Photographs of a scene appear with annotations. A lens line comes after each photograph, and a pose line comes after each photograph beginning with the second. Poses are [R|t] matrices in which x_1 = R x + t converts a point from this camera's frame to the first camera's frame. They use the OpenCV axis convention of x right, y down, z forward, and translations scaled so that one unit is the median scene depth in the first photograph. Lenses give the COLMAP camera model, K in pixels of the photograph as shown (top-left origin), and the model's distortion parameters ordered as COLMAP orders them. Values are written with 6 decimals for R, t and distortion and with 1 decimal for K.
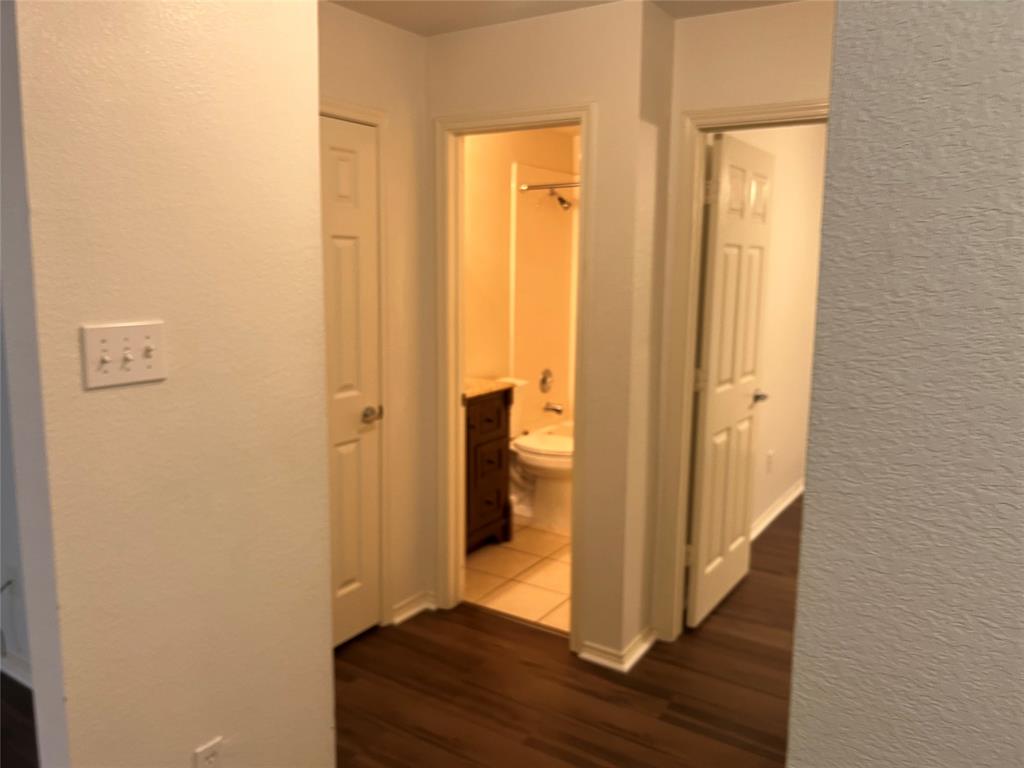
lens RADIAL K [[770.0, 0, 513.2], [0, 770.0, 384.6], [0, 0, 1]] dist [0.037122, -0.040534]
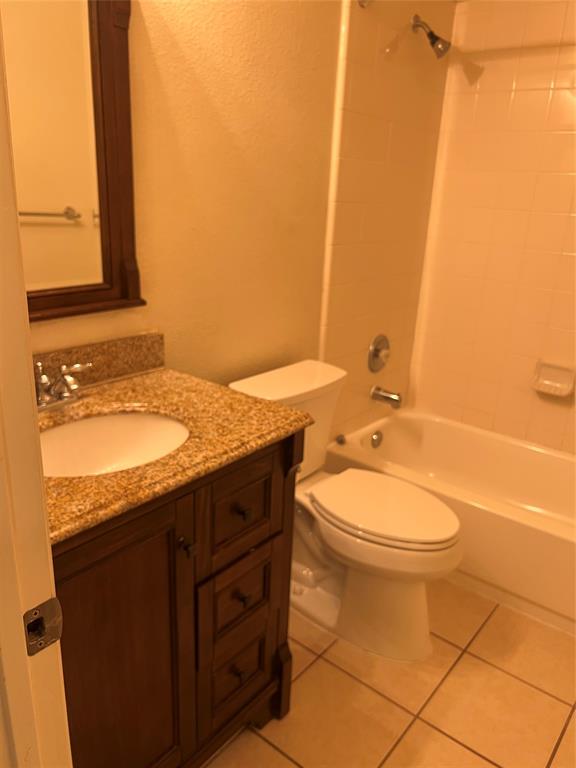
lens RADIAL K [[577.5, 0, 288.4], [0, 577.5, 383.5], [0, 0, 1]] dist [0.037122, -0.040534]
pose [[0.993355, 0.071892, -0.089877, 0.021985], [-0.056052, 0.984231, 0.167774, -0.089508], [0.100521, -0.161622, 0.981720, 0.840689]]
